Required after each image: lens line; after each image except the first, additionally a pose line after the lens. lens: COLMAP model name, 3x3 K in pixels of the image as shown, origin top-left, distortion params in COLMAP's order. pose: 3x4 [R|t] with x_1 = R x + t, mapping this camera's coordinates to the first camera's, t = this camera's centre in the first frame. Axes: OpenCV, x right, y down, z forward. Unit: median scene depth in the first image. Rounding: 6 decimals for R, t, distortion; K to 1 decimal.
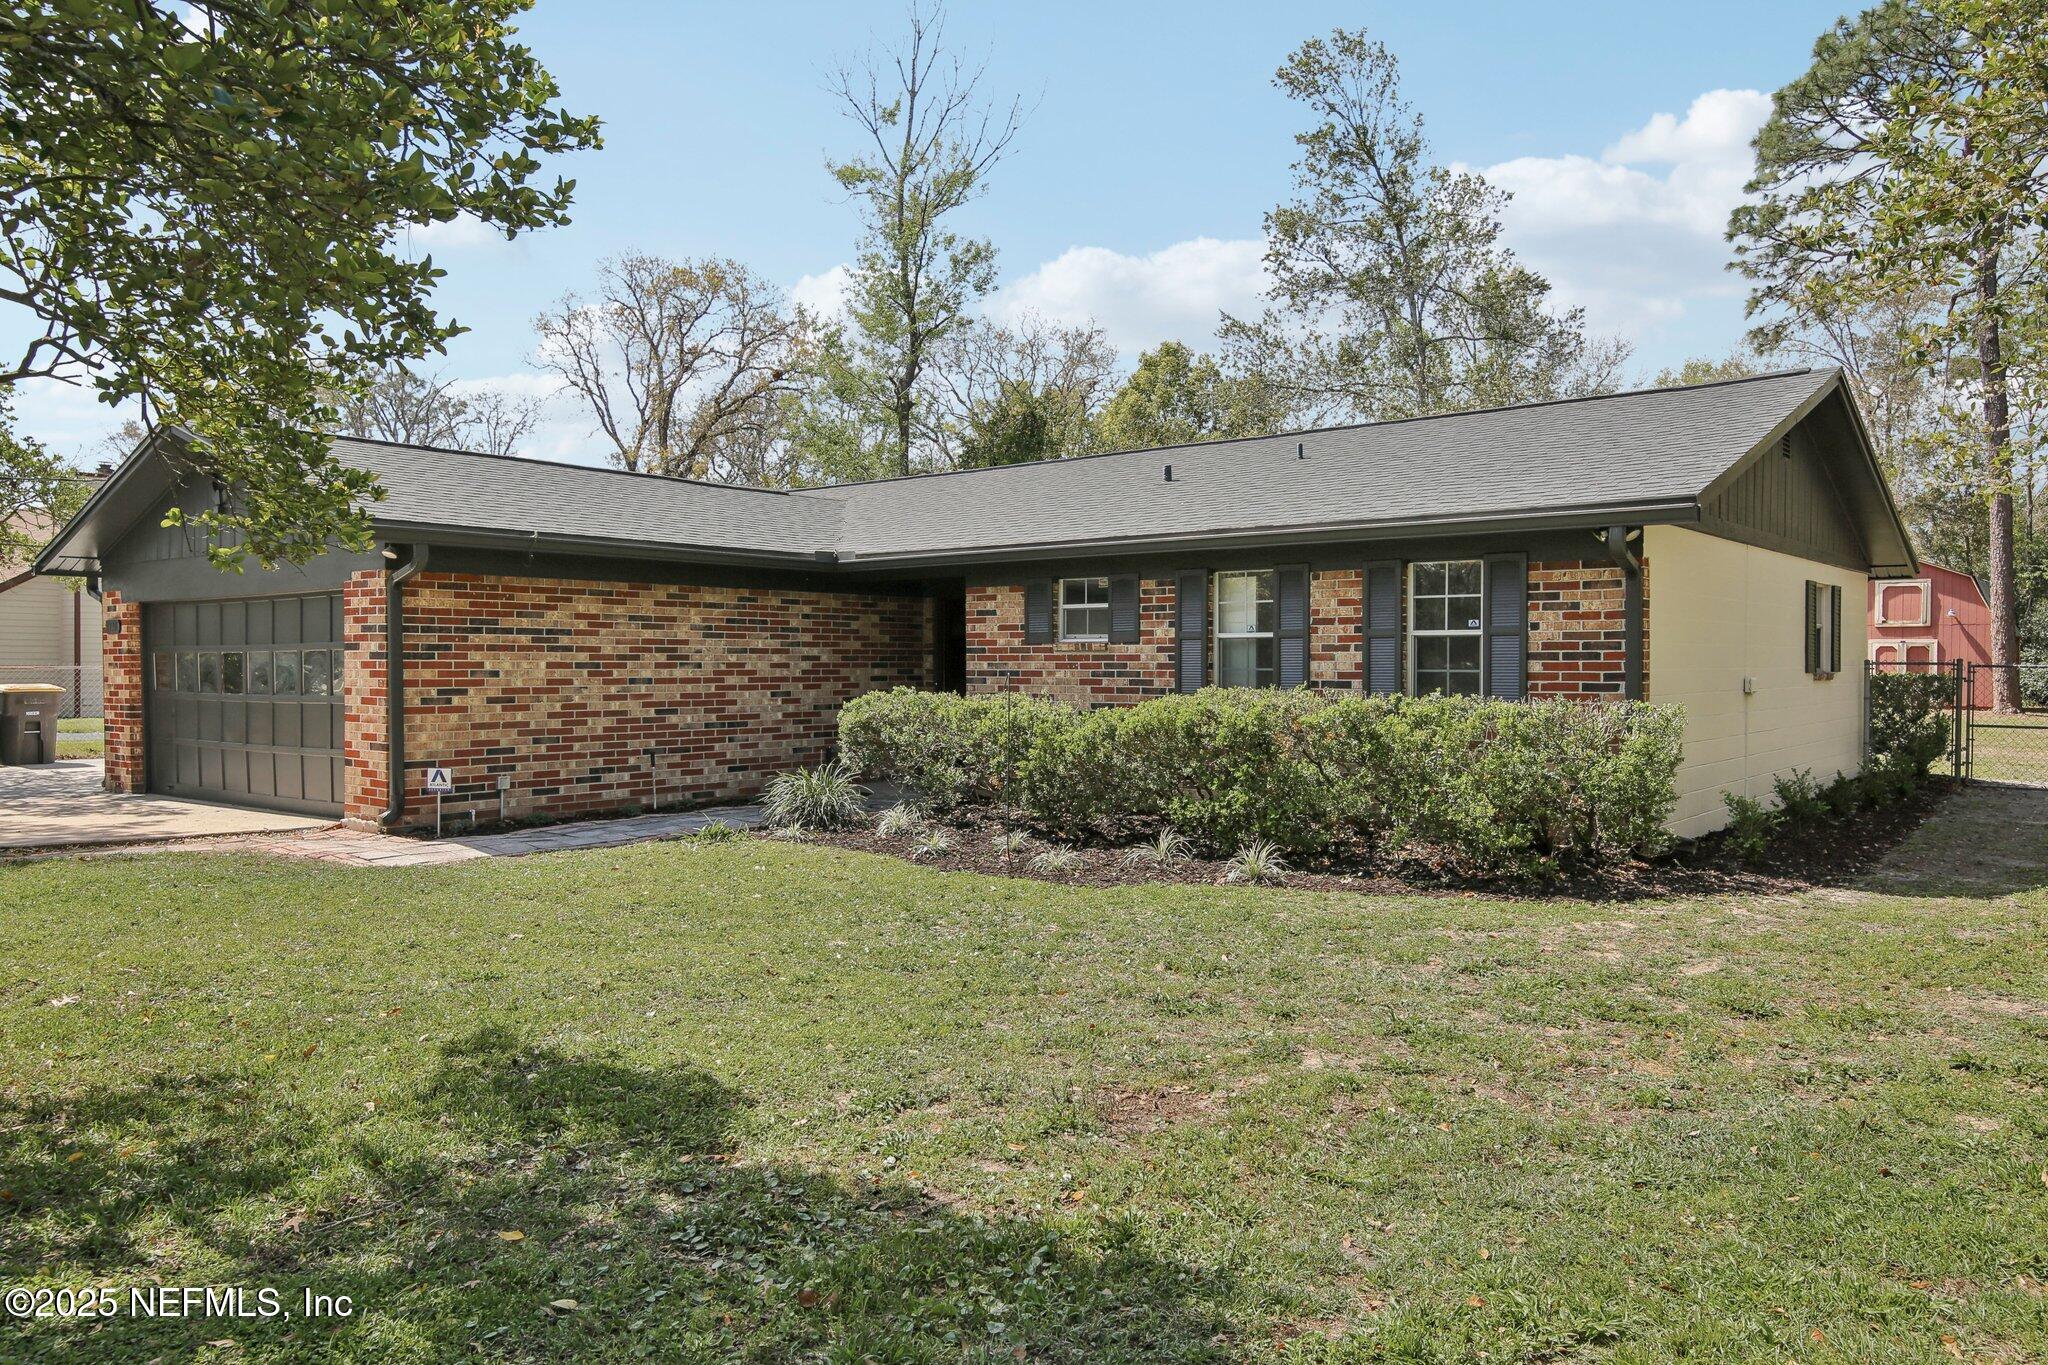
lens RADIAL K [[1415.3, 0, 1020.2], [0, 1415.3, 681.0], [0, 0, 1]] dist [0.028517, 0.000040]
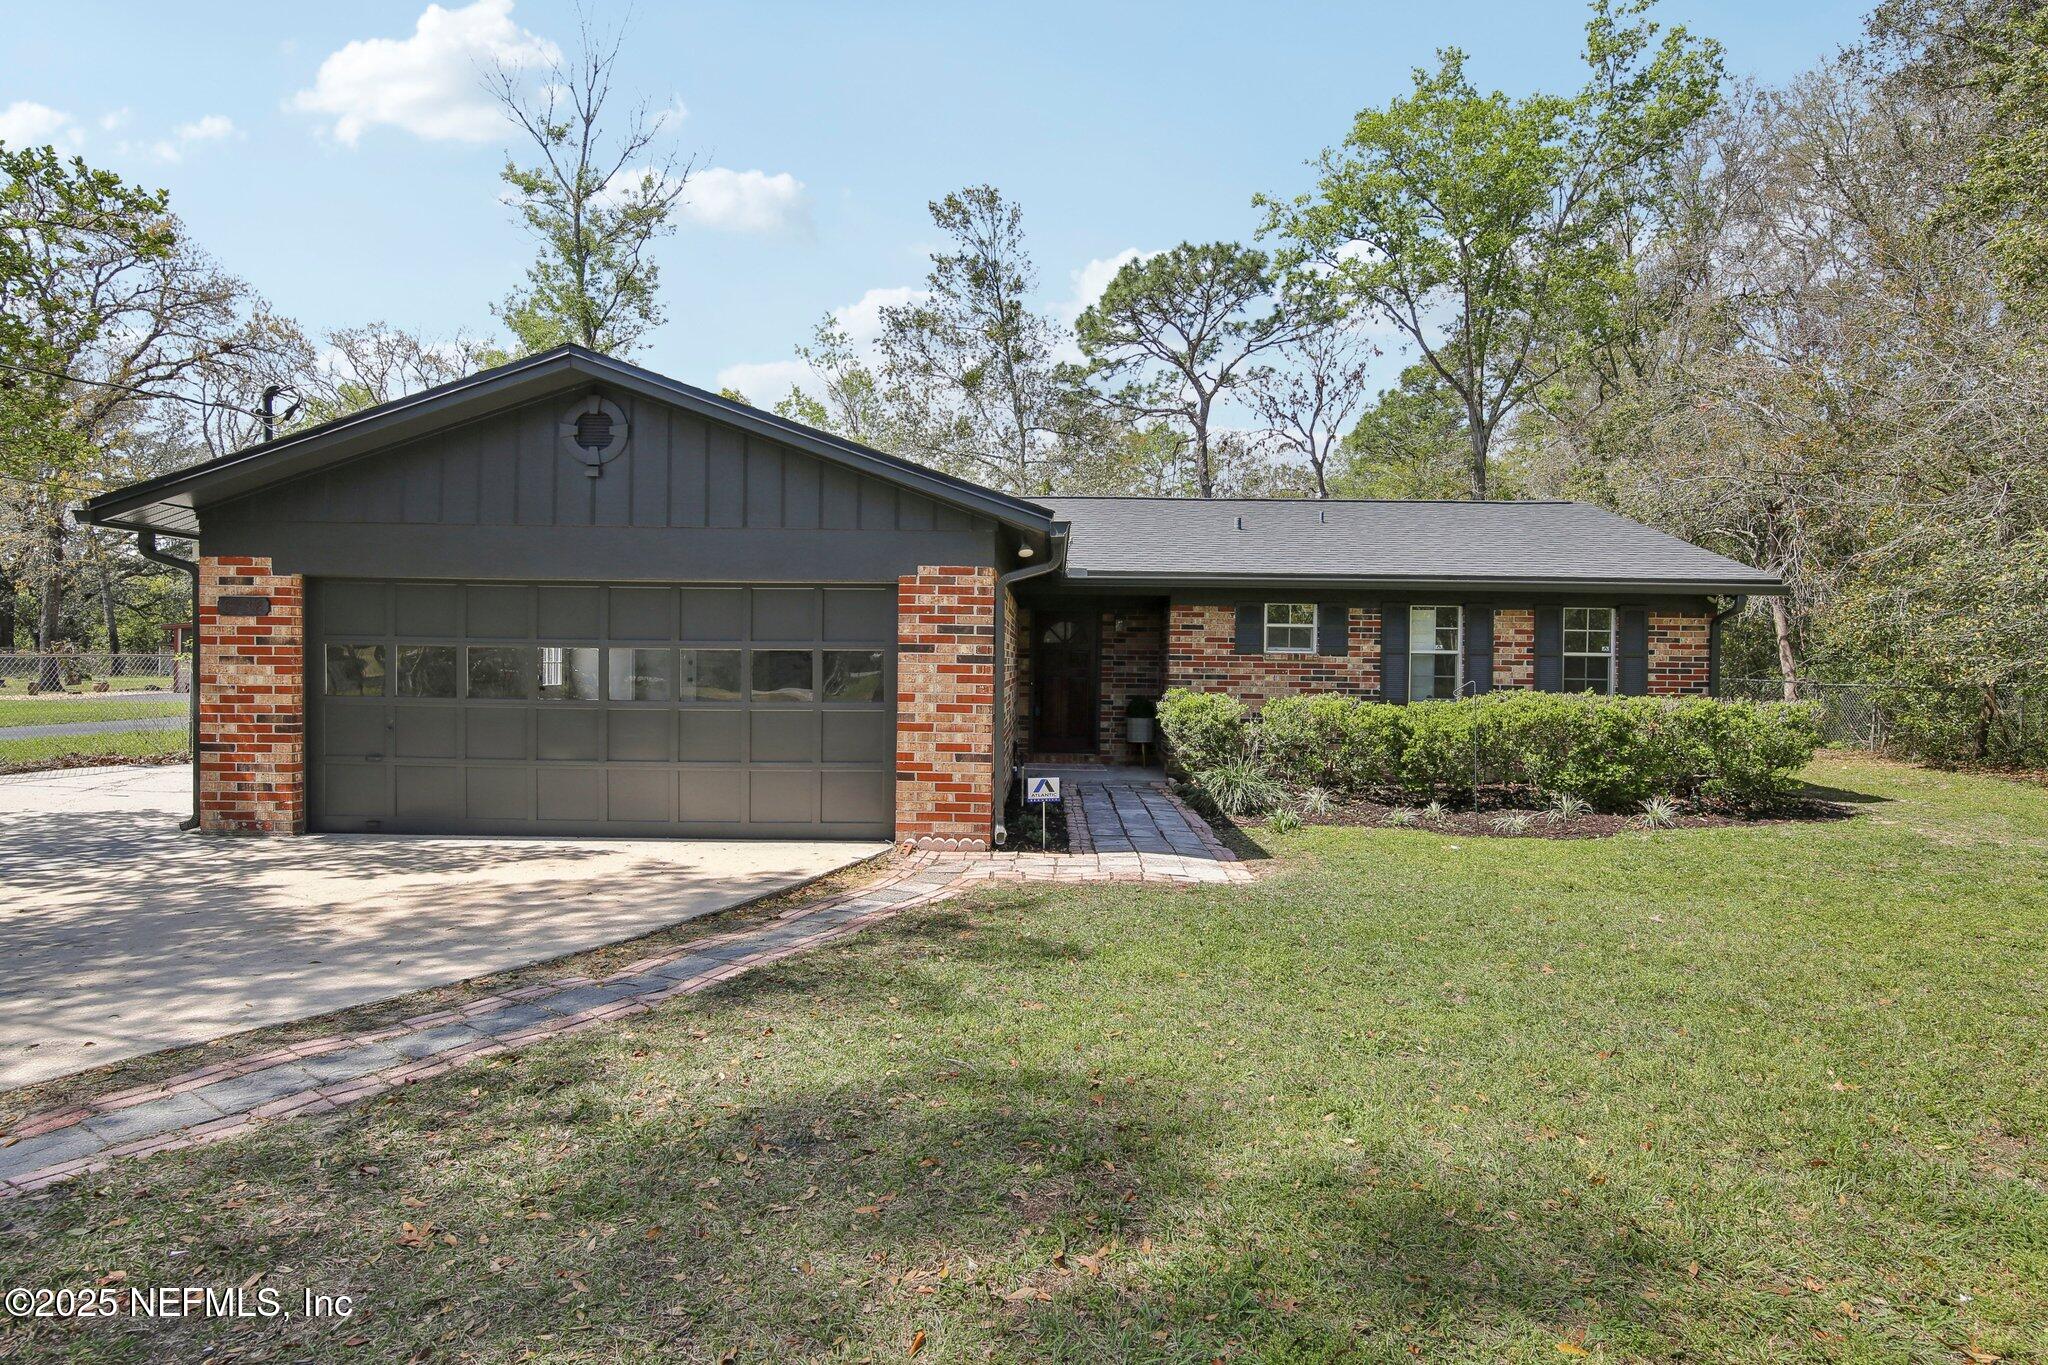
lens RADIAL K [[1079.4, 0, 1027.2], [0, 1079.4, 682.3], [0, 0, 1]] dist [0.006489, 0.001315]
pose [[0.789026, 0.000130, 0.614360, -0.840900], [-0.006940, 0.999938, 0.008702, -0.009147], [-0.614321, -0.011130, 0.788978, 0.418875]]
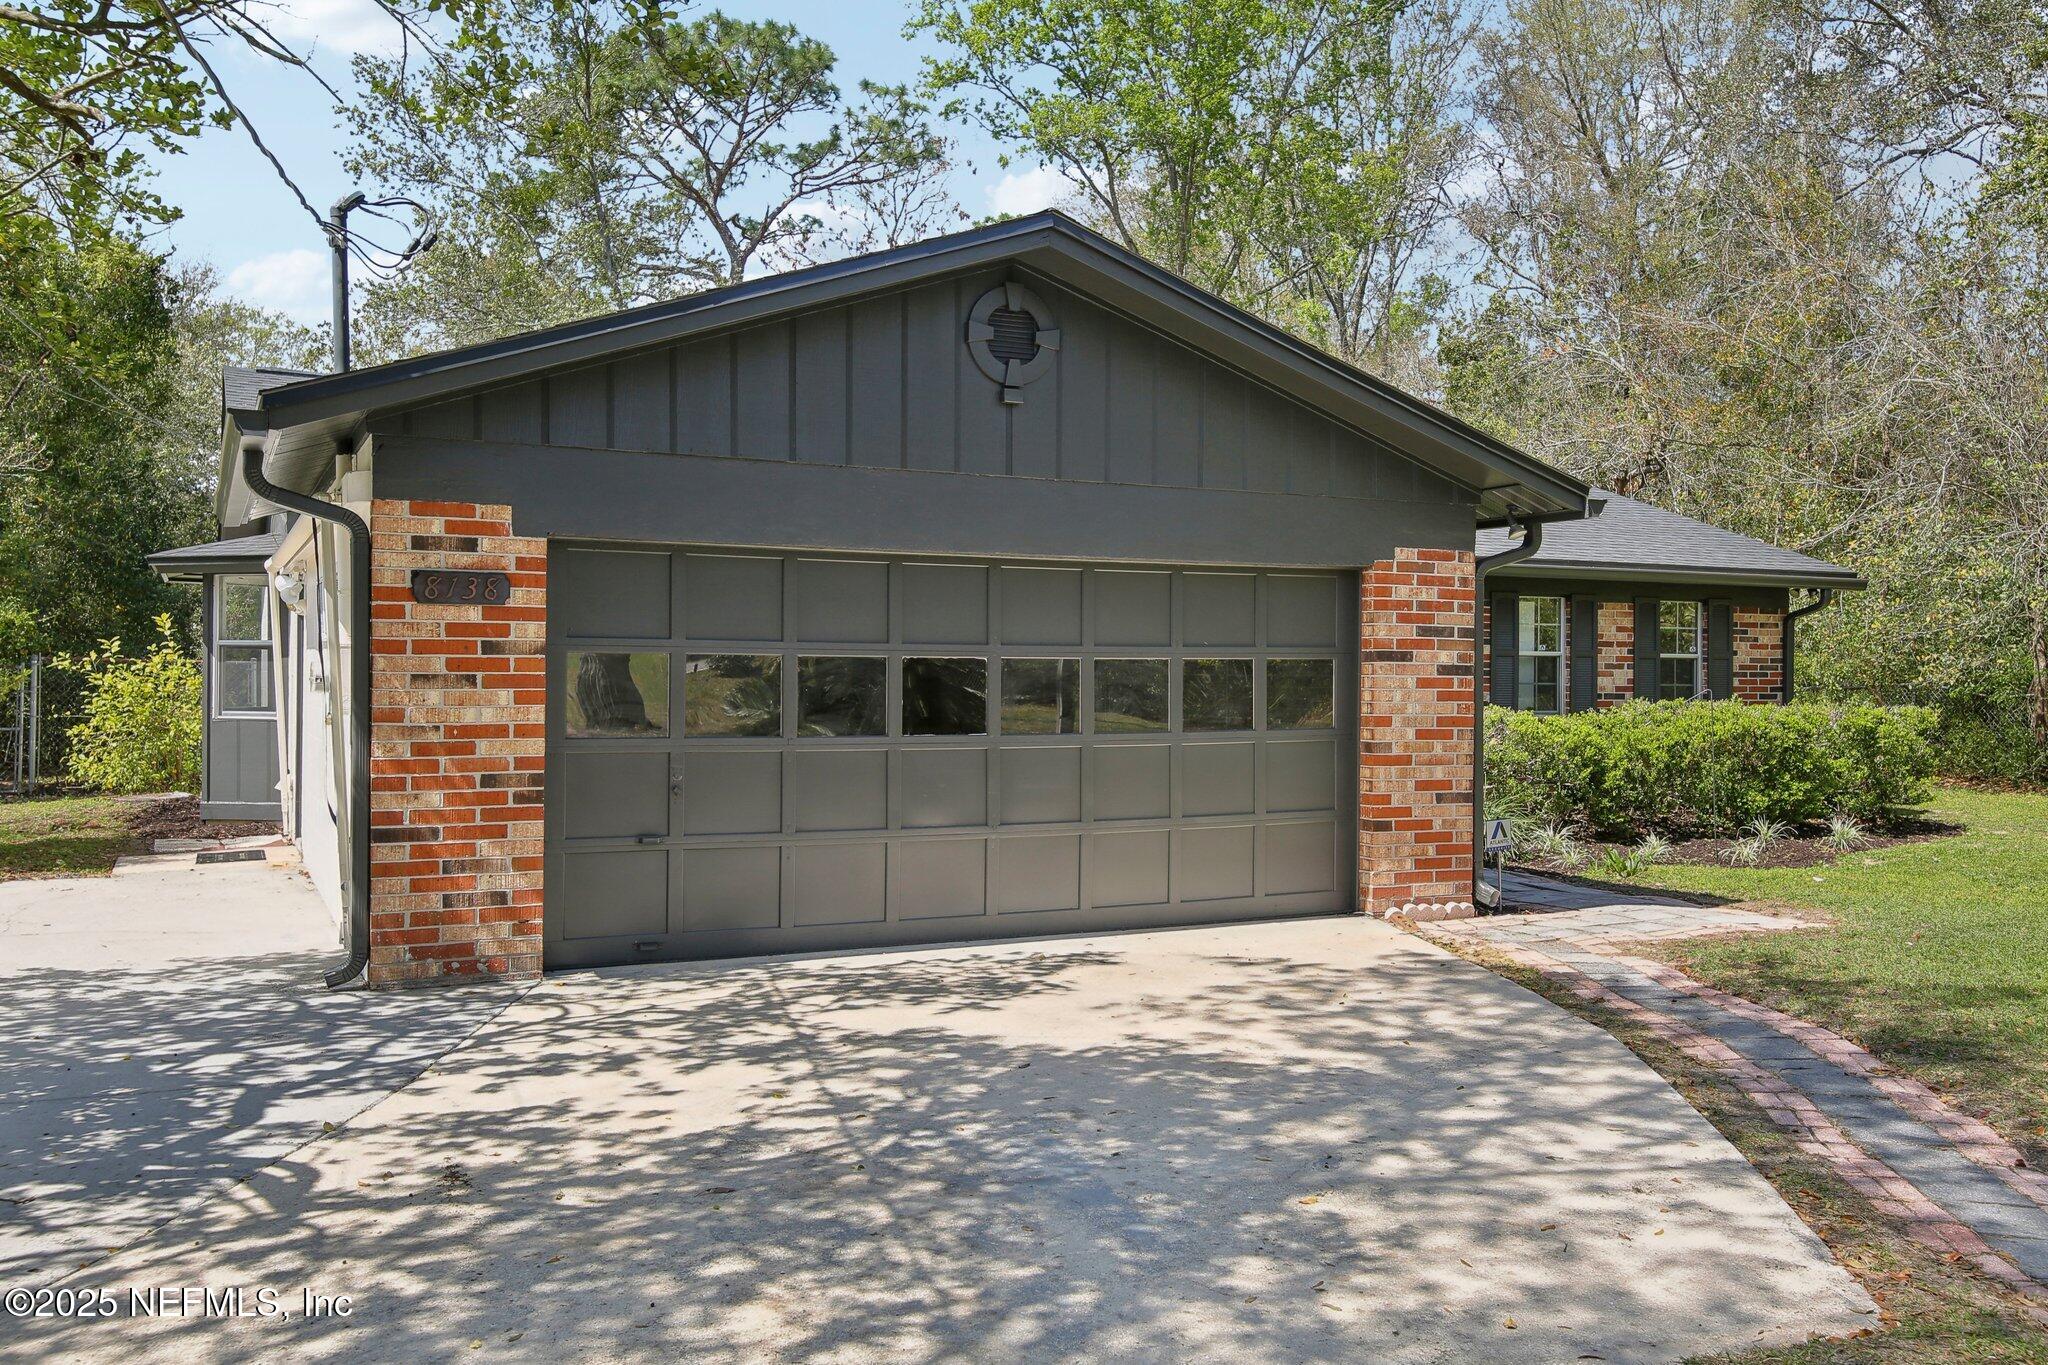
lens RADIAL K [[1705.5, 0, 1026.0], [0, 1705.5, 684.4], [0, 0, 1]] dist [0.040920, 0.009696]
pose [[0.423472, -0.004355, 0.905899, -1.299846], [0.003401, 0.999989, 0.003218, -0.013961], [-0.905903, 0.001718, 0.423482, 0.817678]]
